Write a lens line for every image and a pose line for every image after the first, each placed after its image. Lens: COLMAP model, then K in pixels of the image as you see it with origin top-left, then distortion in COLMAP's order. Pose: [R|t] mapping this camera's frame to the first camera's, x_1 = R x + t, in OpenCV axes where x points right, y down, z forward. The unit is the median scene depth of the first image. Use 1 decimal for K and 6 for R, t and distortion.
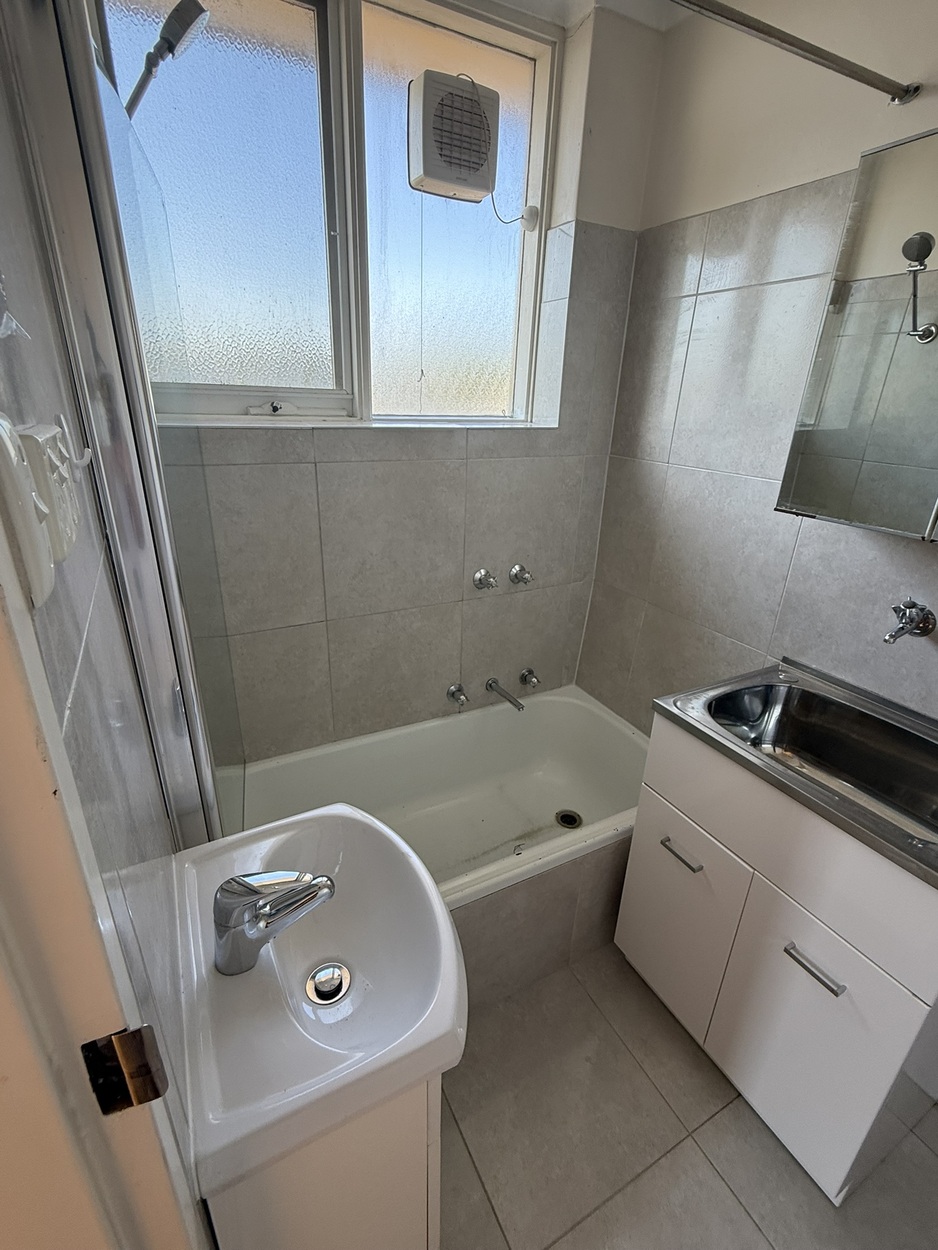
lens RADIAL K [[559.8, 0, 467.6], [0, 559.8, 624.7], [0, 0, 1]] dist [-0.002001, 0.000494]
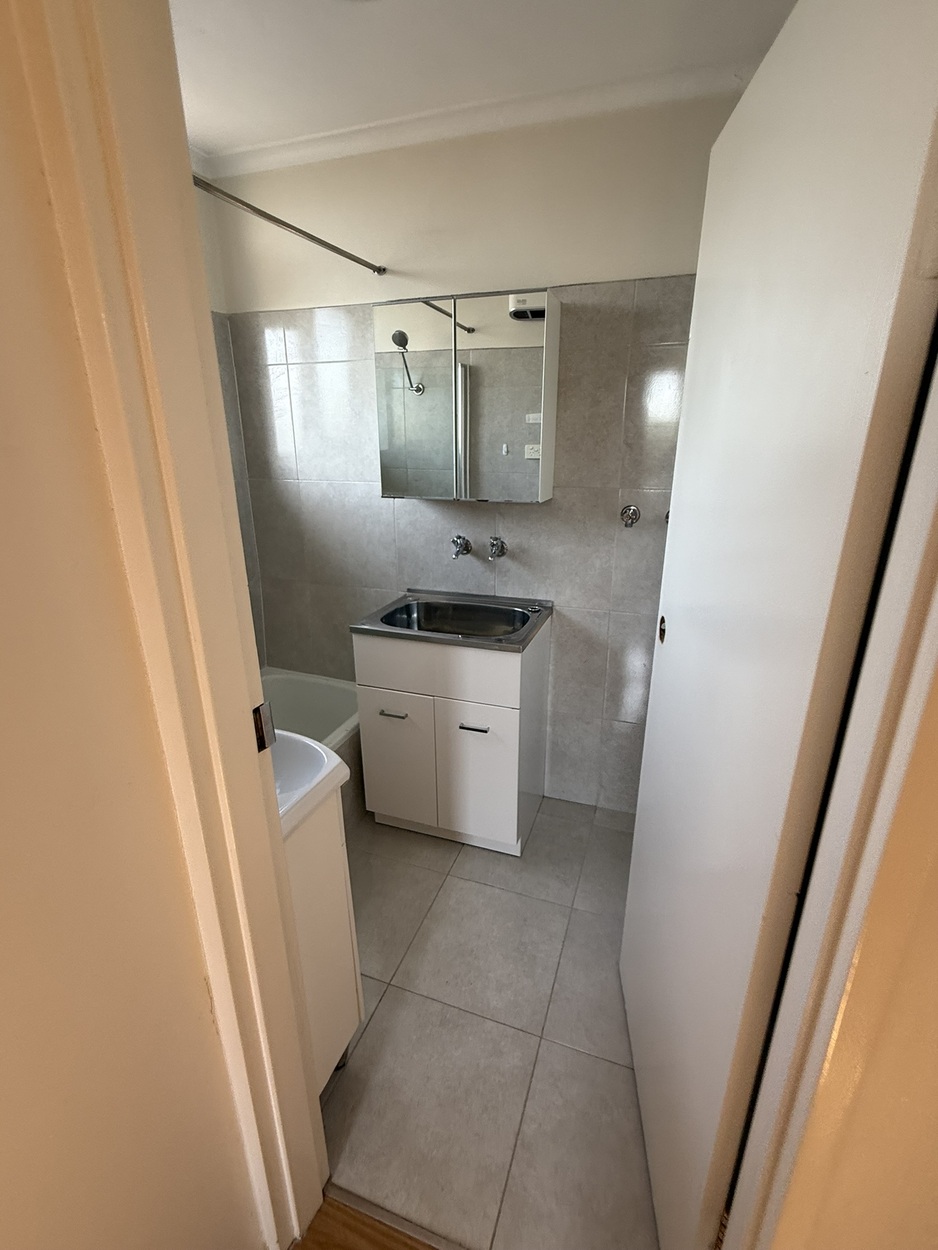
lens RADIAL K [[559.8, 0, 470.8], [0, 559.8, 623.8], [0, 0, 1]] dist [-0.002001, 0.000494]
pose [[0.741057, -0.248984, 0.623572, -0.328770], [0.281026, 0.958462, 0.048728, 0.127691], [-0.609803, 0.139129, 0.780246, -0.351698]]
